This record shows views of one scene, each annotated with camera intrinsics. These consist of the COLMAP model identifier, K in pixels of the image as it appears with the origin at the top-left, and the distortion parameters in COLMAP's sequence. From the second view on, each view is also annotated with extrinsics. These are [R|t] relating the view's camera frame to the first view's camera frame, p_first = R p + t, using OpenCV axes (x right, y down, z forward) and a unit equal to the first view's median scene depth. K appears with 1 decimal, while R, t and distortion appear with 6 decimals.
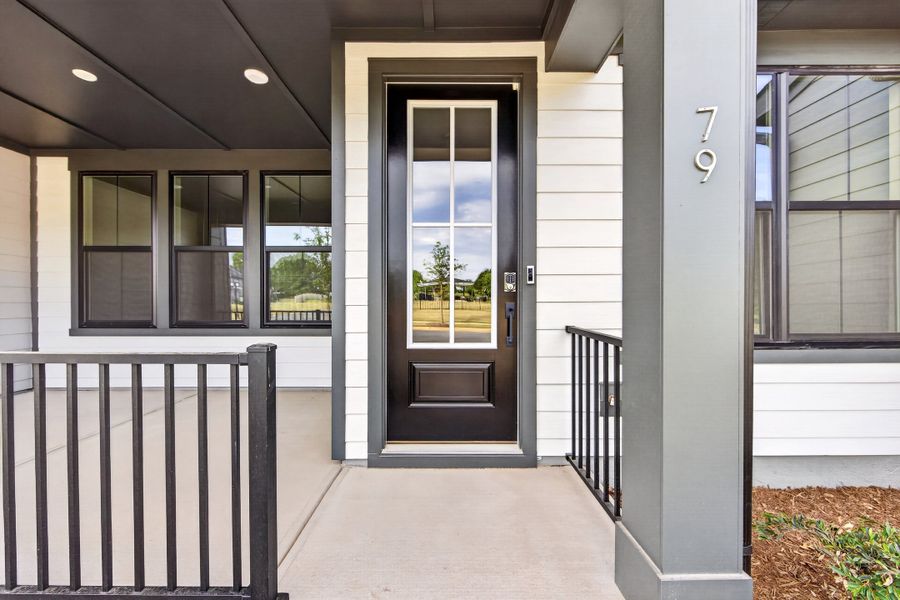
lens RADIAL K [[353.7, 0, 447.8], [0, 353.7, 299.1], [0, 0, 1]] dist [0.001982, -0.001199]
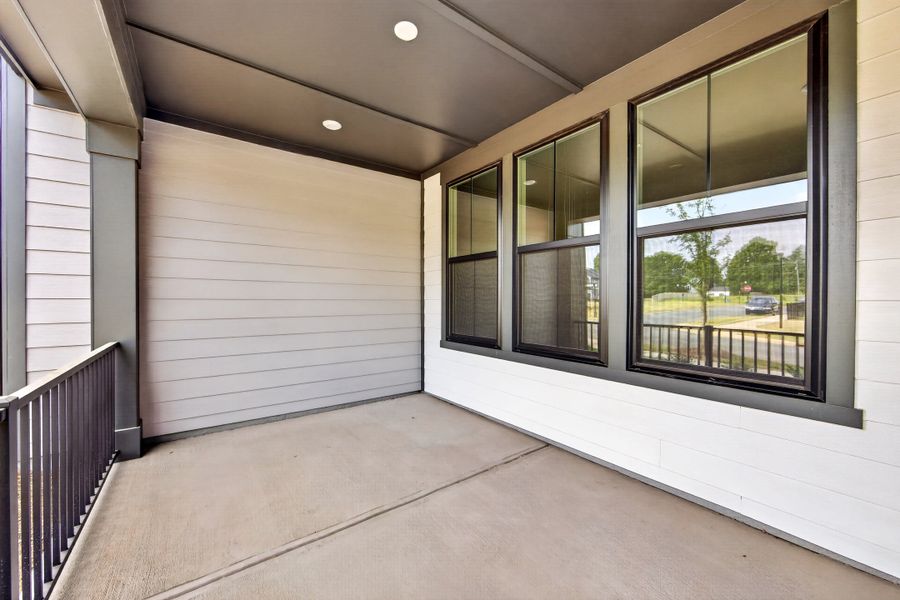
lens RADIAL K [[353.7, 0, 454.8], [0, 353.7, 304.6], [0, 0, 1]] dist [0.001982, -0.001199]
pose [[0.608966, 0.012104, -0.793104, -0.233560], [0.001424, 0.999865, 0.016352, -0.035793], [0.793195, -0.011088, 0.608866, 0.408696]]
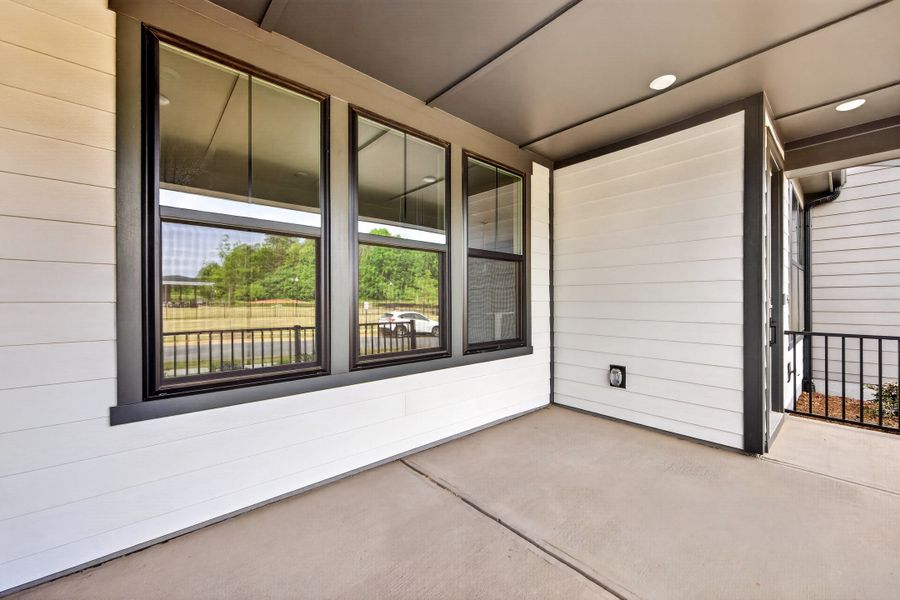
lens RADIAL K [[353.7, 0, 480.1], [0, 353.7, 304.9], [0, 0, 1]] dist [0.001982, -0.001199]
pose [[0.707340, -0.006312, 0.706845, -1.041270], [-0.002334, 0.999934, 0.011266, -0.034616], [-0.706869, -0.009619, 0.707279, 0.427860]]
